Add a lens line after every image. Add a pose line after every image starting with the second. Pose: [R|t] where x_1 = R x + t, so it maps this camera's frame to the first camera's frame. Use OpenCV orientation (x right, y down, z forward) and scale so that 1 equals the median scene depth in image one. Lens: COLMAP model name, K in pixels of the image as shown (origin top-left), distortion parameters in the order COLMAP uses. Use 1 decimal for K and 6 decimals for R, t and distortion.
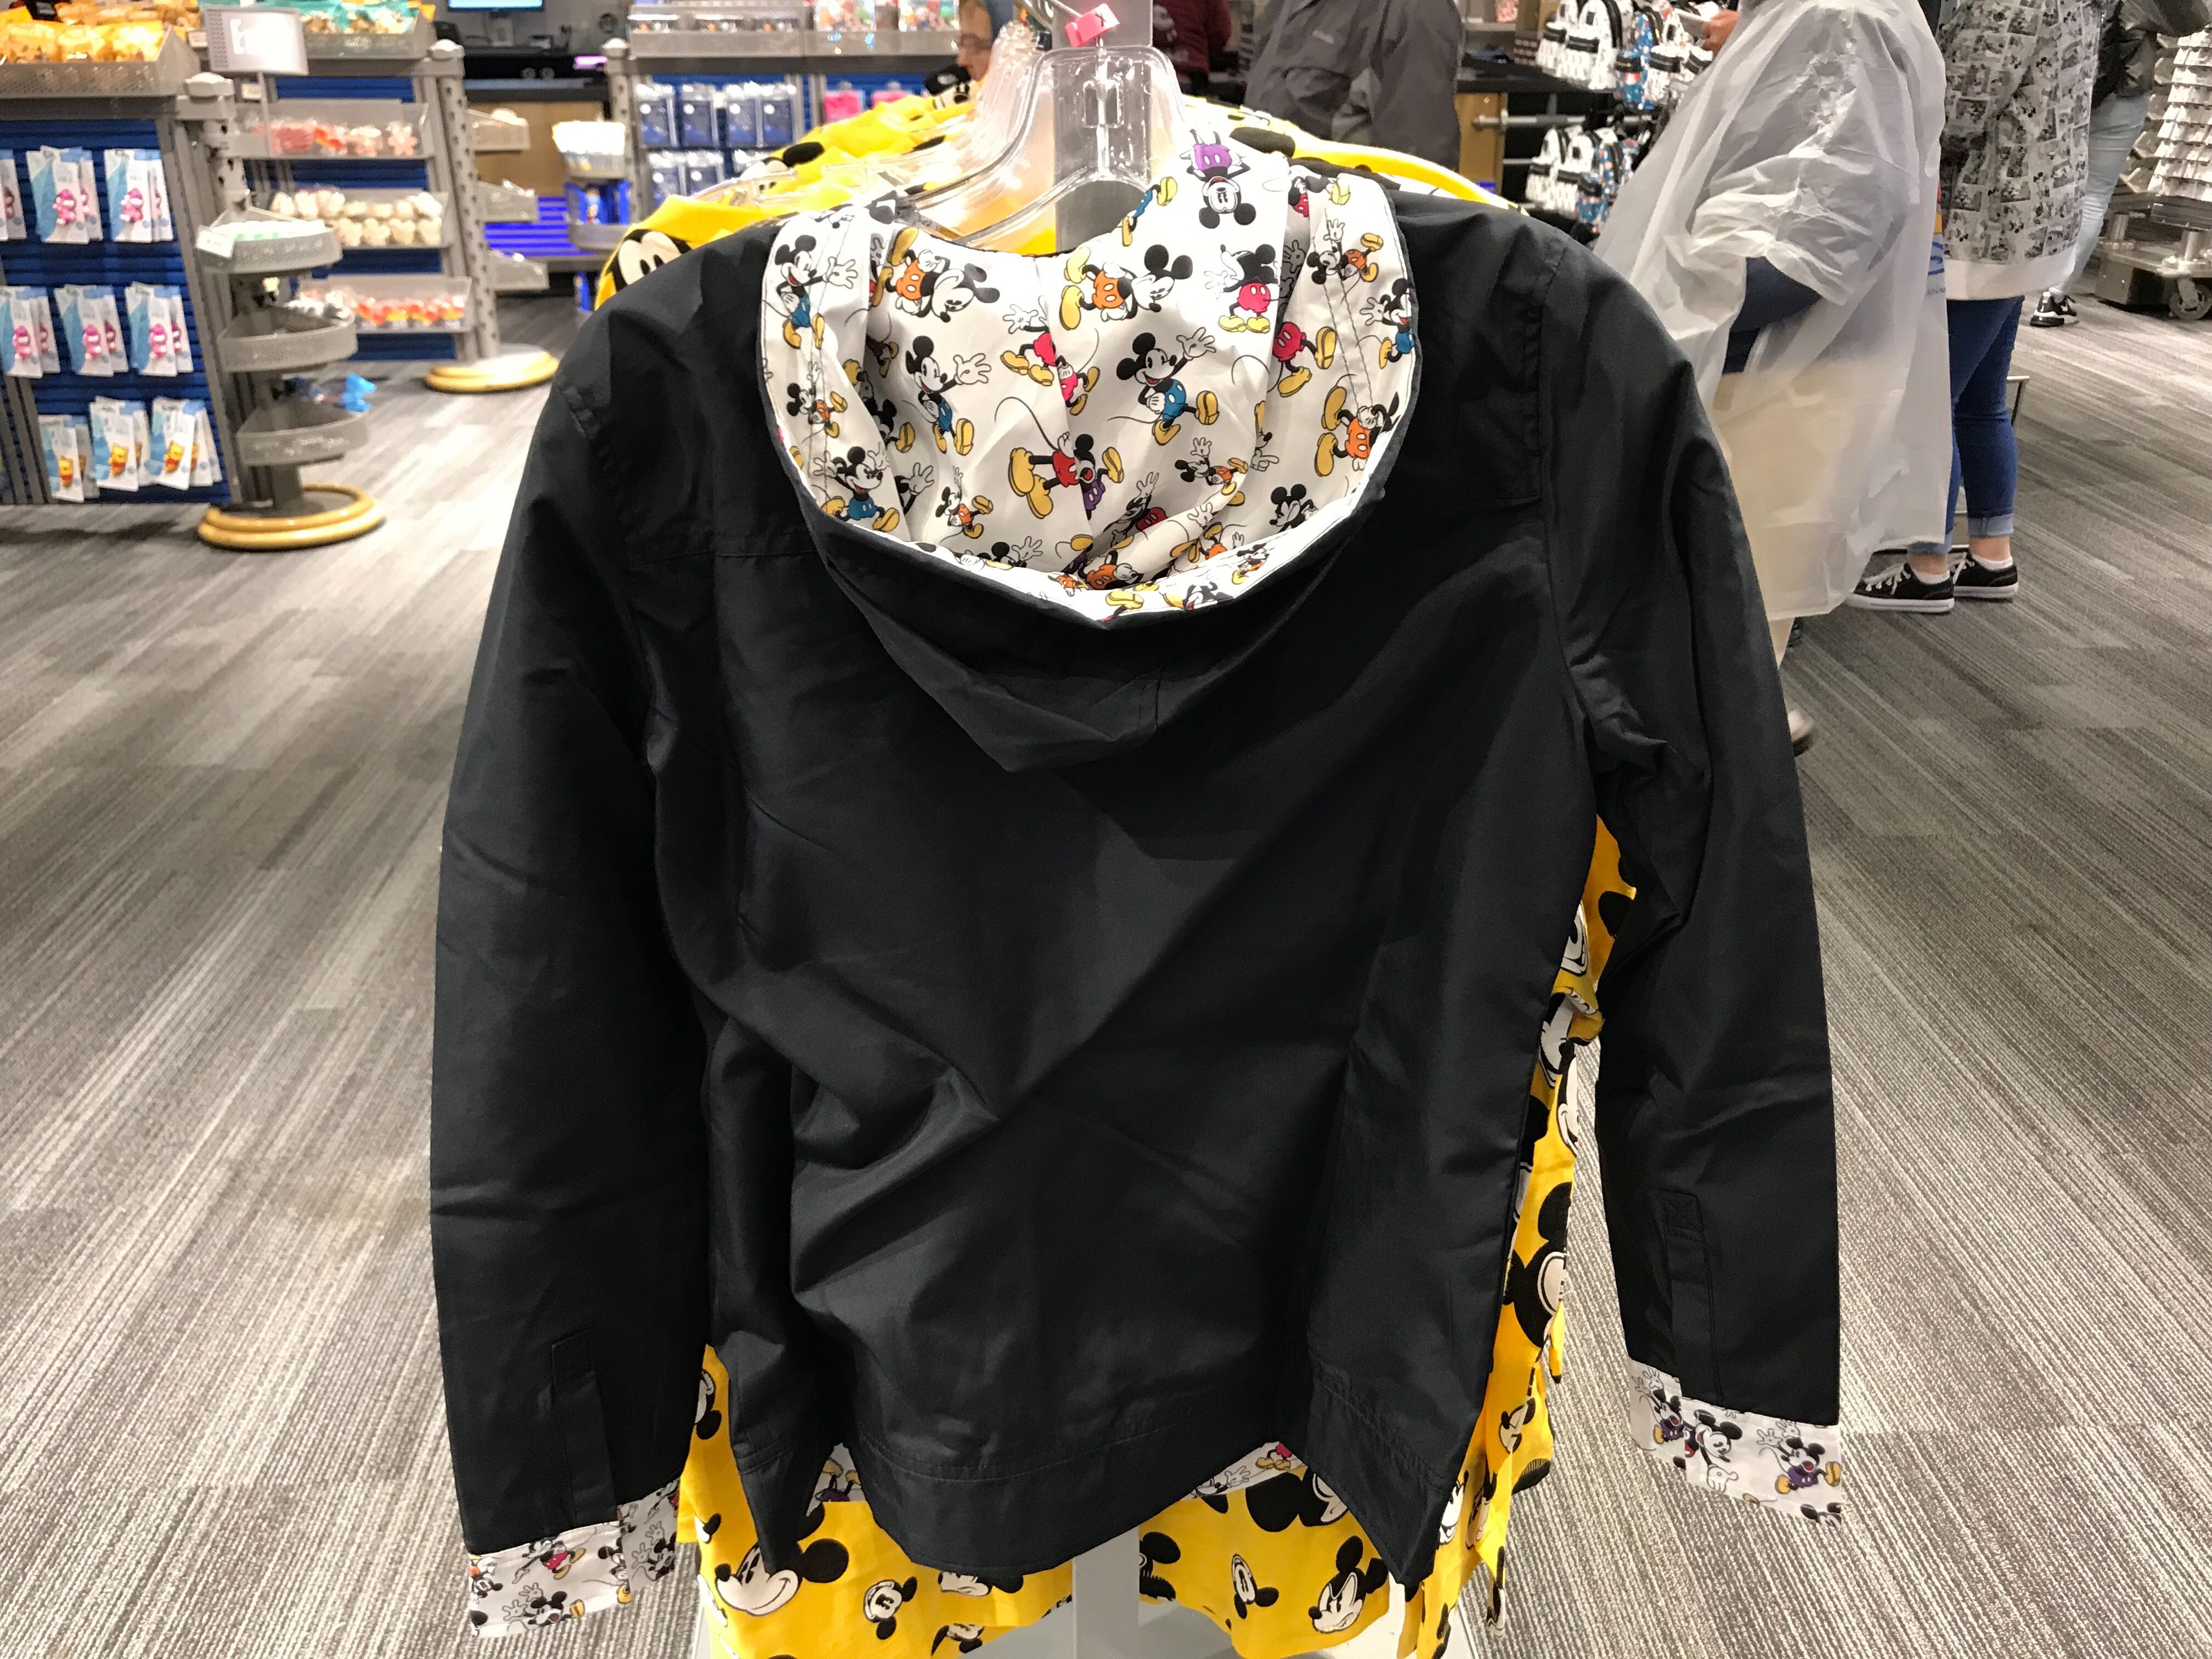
lens RADIAL K [[1815.8, 0, 1105.6], [0, 1815.8, 834.3], [0, 0, 1]] dist [-0.046696, 0.082953]
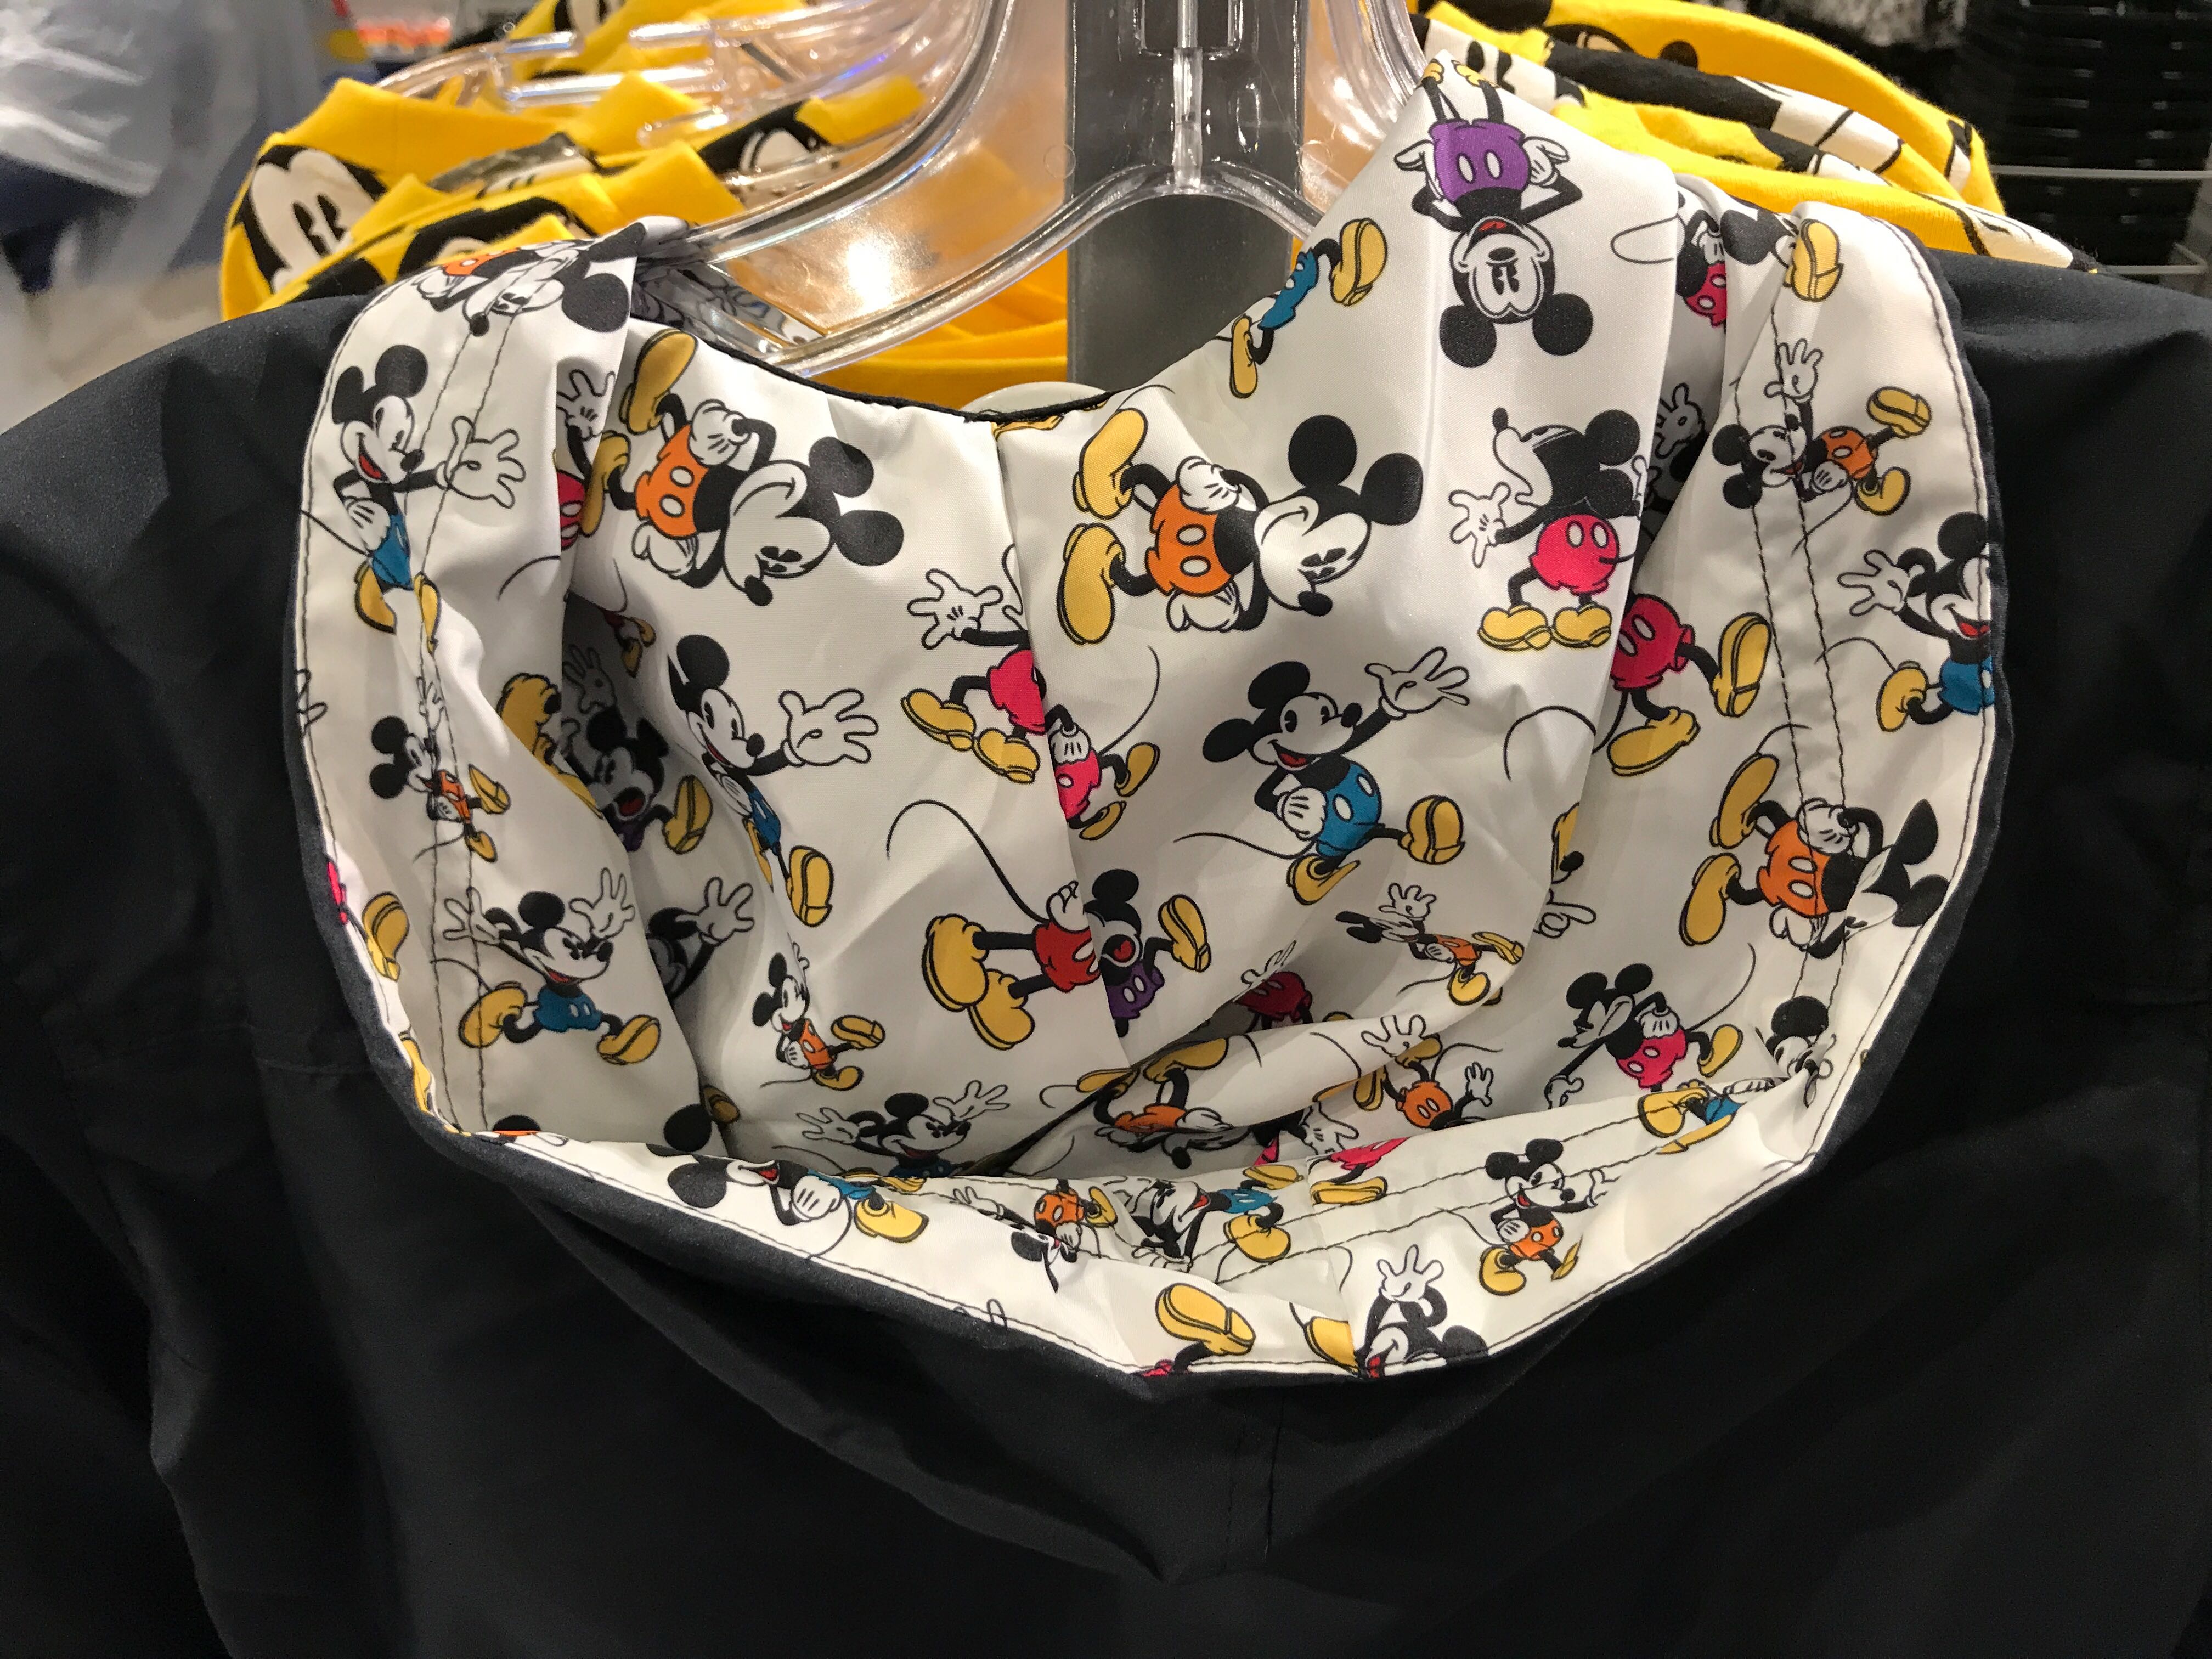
lens RADIAL K [[1966.6, 0, 1103.6], [0, 1966.6, 827.9], [0, 0, 1]] dist [0.009478, -0.103771]
pose [[0.998936, 0.036633, -0.028033, -0.002596], [-0.033481, 0.993841, 0.105634, -0.265519], [0.031730, -0.104583, 0.994010, 0.552270]]
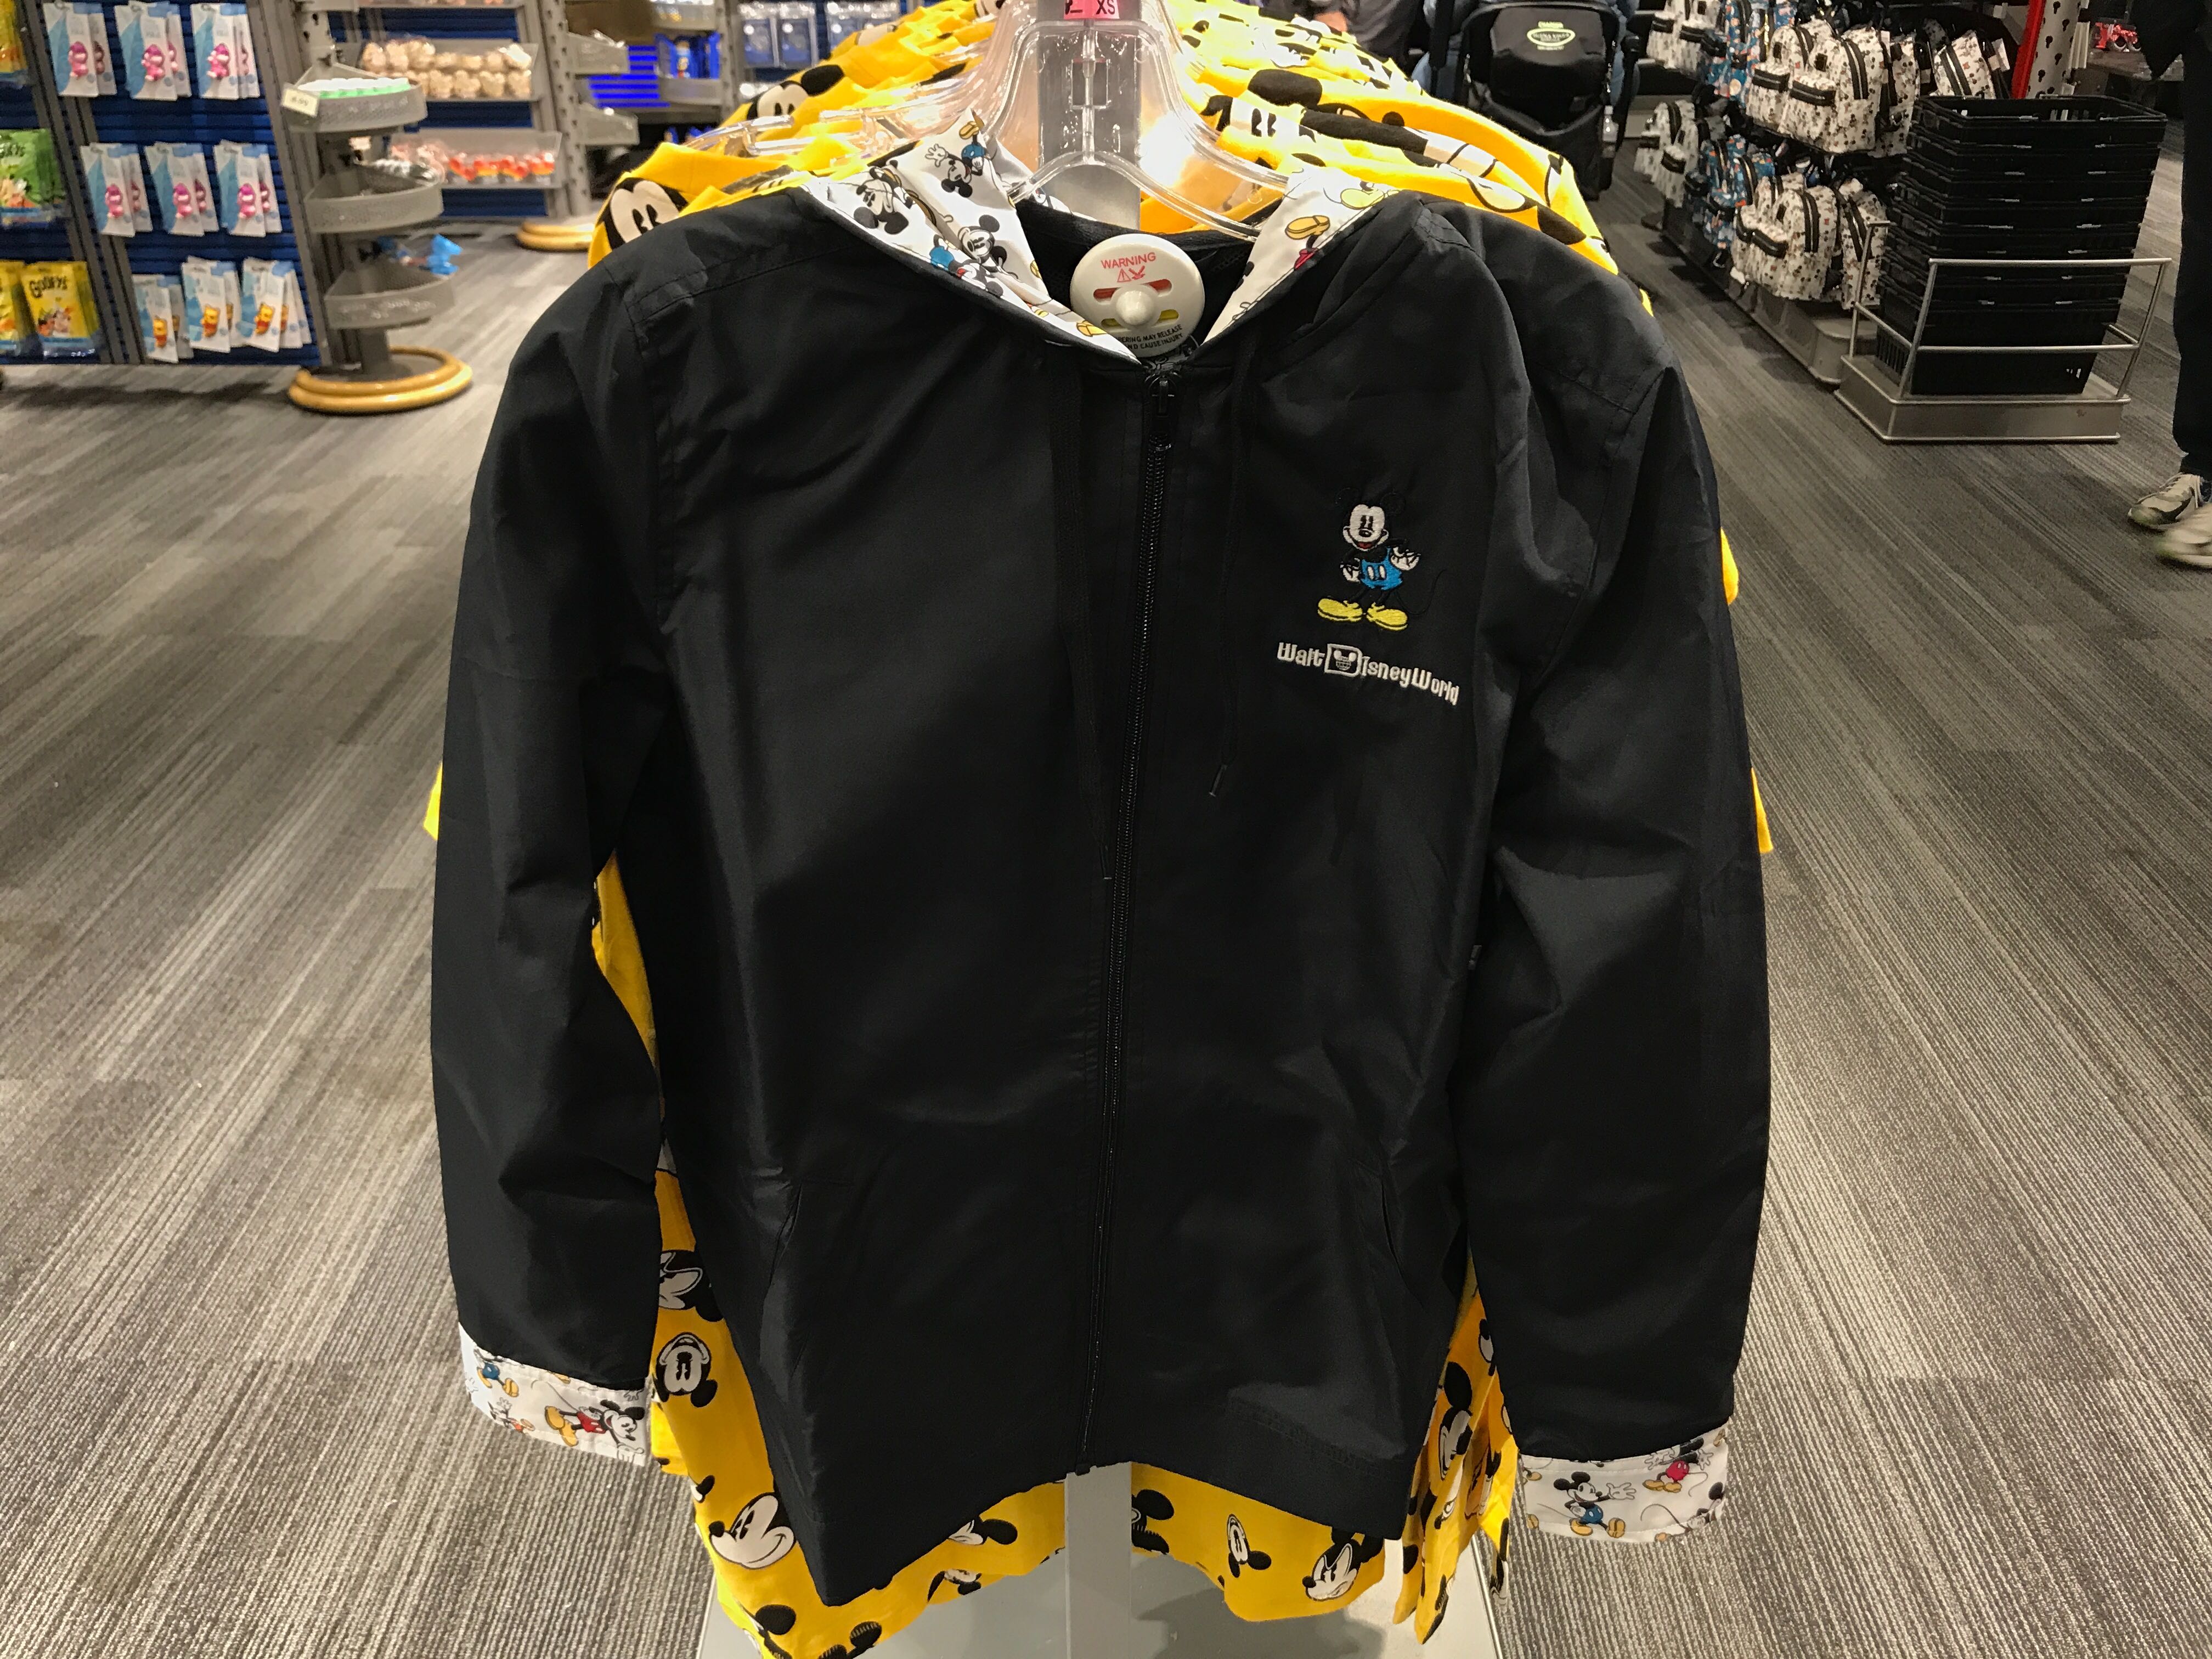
lens RADIAL K [[1809.2, 0, 1106.0], [0, 1809.2, 829.5], [0, 0, 1]] dist [-0.043801, 0.078340]
pose [[0.998256, 0.028599, -0.051638, 0.066824], [-0.024575, 0.996731, 0.076960, -0.087851], [0.053671, -0.075556, 0.995696, 0.045465]]
